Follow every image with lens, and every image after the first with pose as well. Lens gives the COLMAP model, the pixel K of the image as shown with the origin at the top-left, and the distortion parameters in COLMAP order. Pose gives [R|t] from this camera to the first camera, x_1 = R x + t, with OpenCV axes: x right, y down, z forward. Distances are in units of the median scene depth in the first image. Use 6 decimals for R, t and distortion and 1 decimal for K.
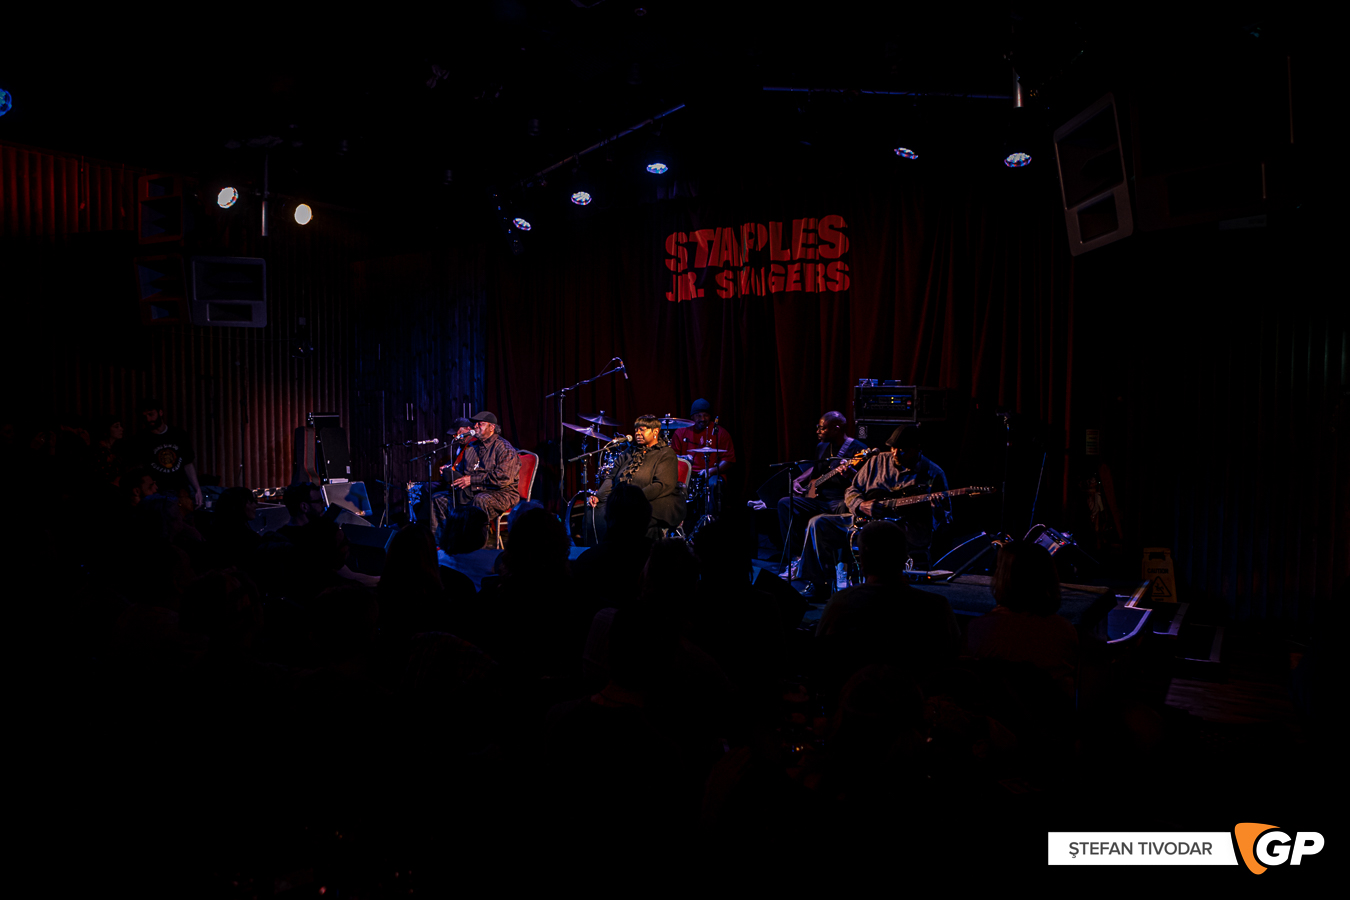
lens RADIAL K [[941.0, 0, 675.8], [0, 941.0, 450.6], [0, 0, 1]] dist [-0.004629, -0.000195]
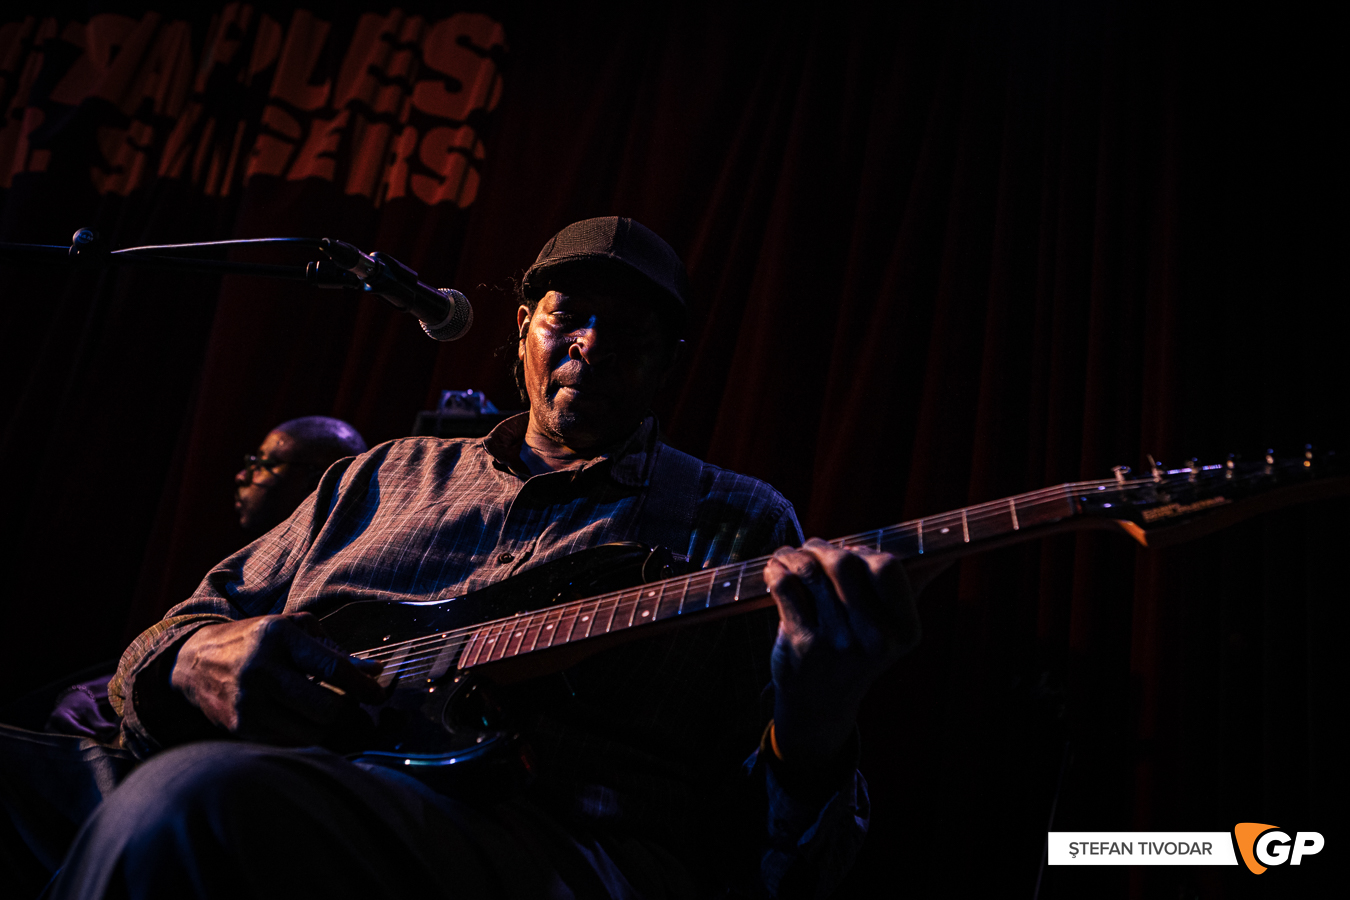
lens RADIAL K [[1215.9, 0, 672.3], [0, 1215.9, 447.4], [0, 0, 1]] dist [0.010715, 0.018002]
pose [[0.918721, 0.283545, 0.274870, 0.153292], [-0.157393, 0.901274, -0.403649, 0.068204], [-0.362186, 0.327579, 0.872647, 0.619135]]
